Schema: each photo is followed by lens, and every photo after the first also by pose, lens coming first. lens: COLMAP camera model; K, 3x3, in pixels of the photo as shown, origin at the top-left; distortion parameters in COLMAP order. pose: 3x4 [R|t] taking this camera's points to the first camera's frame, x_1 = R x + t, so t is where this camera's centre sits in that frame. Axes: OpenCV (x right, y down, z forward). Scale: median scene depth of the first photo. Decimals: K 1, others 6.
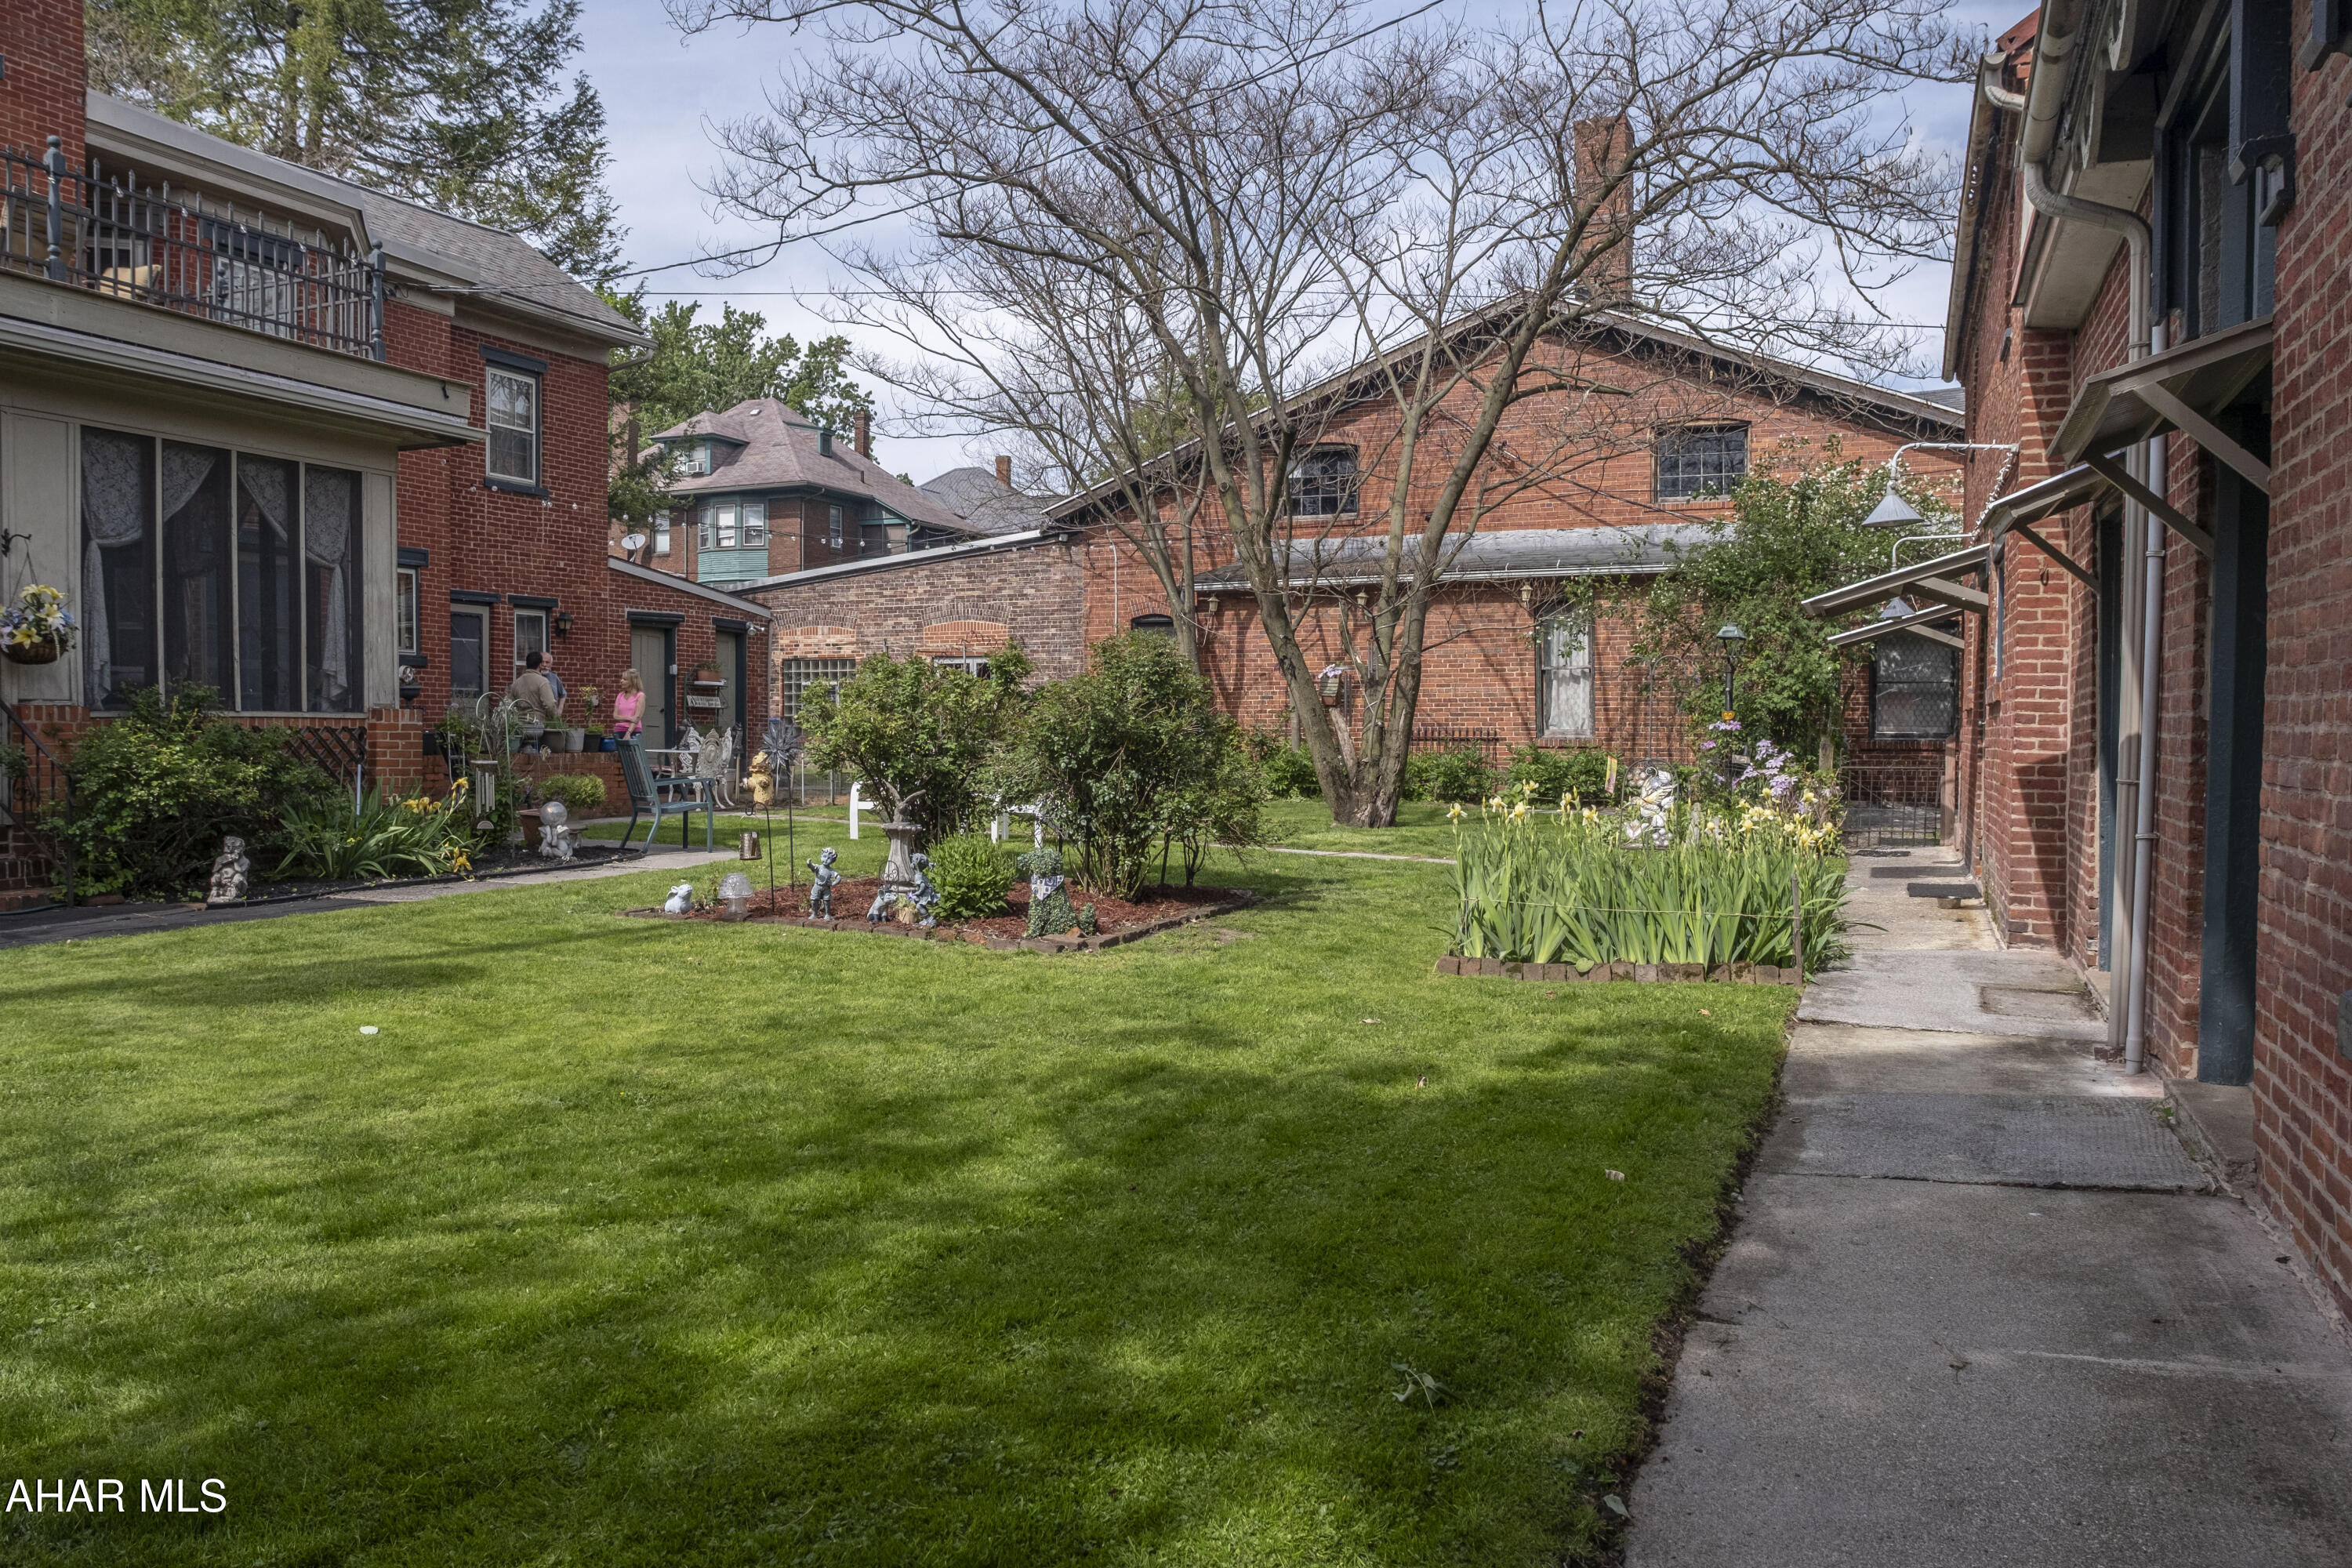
lens RADIAL K [[1705.0, 0, 1176.0], [0, 1705.0, 784.0], [0, 0, 1]] dist [-0.070888, 0.064102]
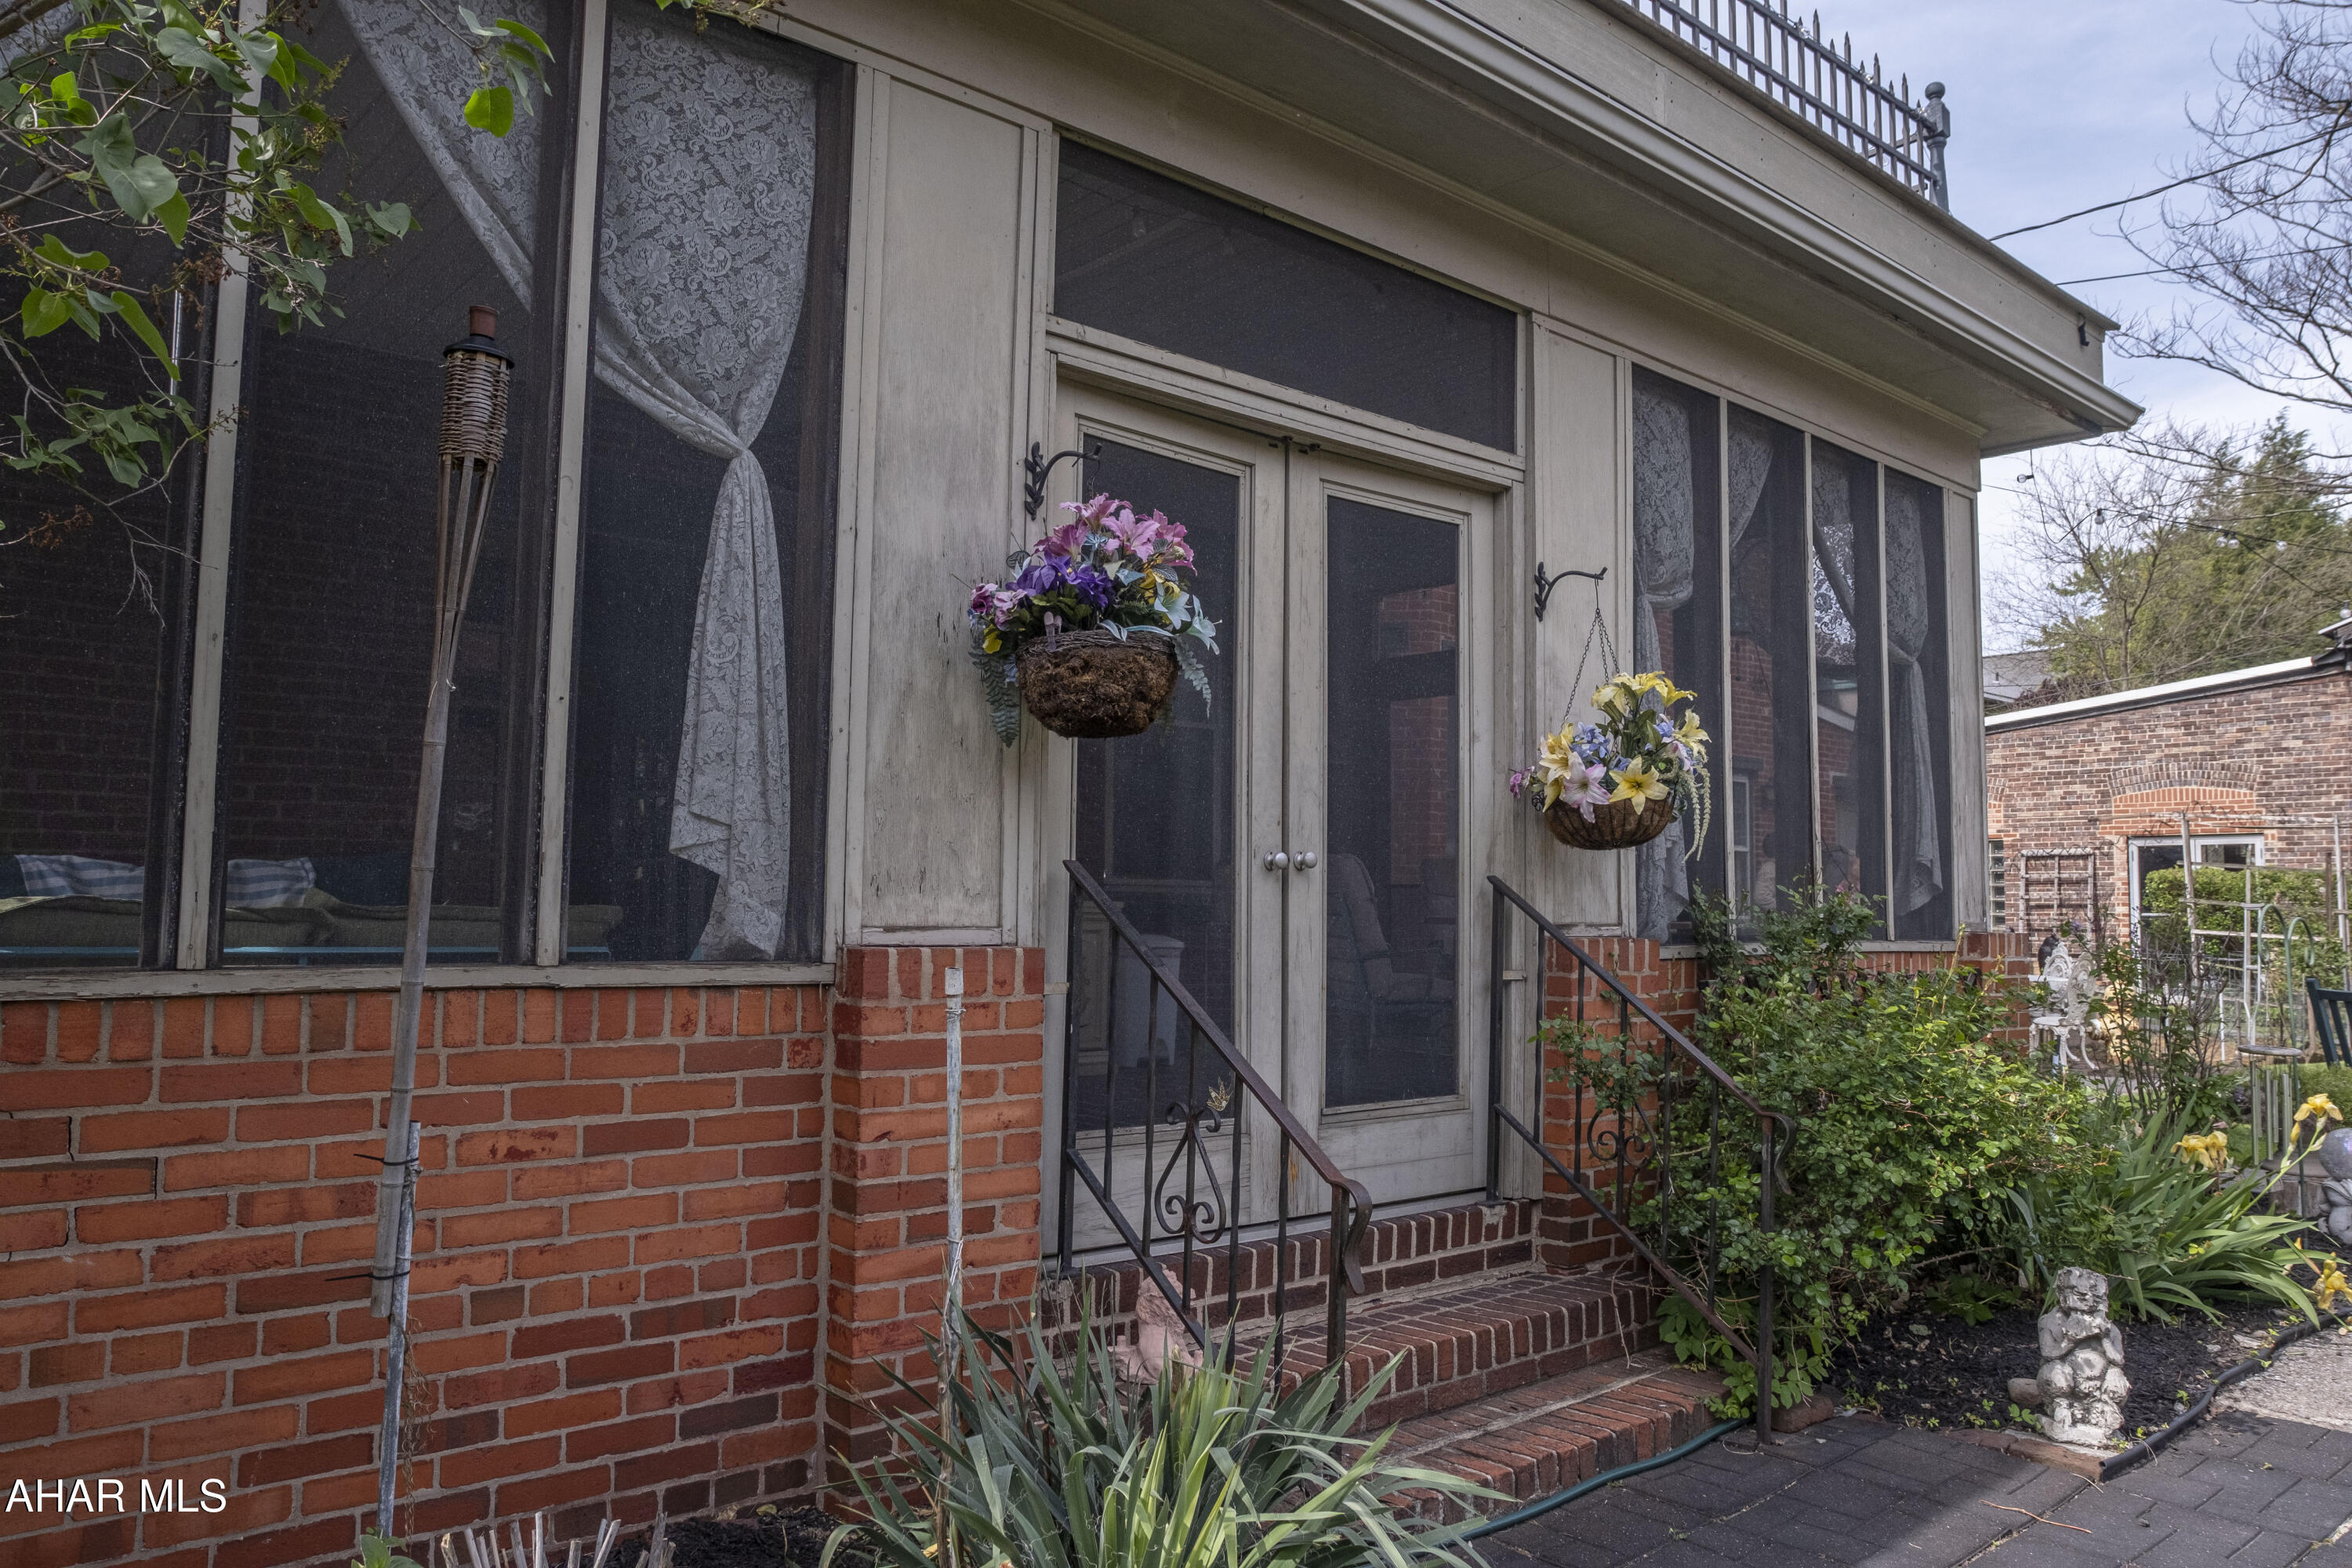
lens RADIAL K [[1668.3, 0, 1185.3], [0, 1668.3, 790.0], [0, 0, 1]] dist [-0.075392, 0.049000]
pose [[0.899864, -0.022359, -0.435597, -0.541913], [-0.024264, 0.994573, -0.101176, -0.036098], [0.435495, 0.101613, 0.894438, 0.500898]]
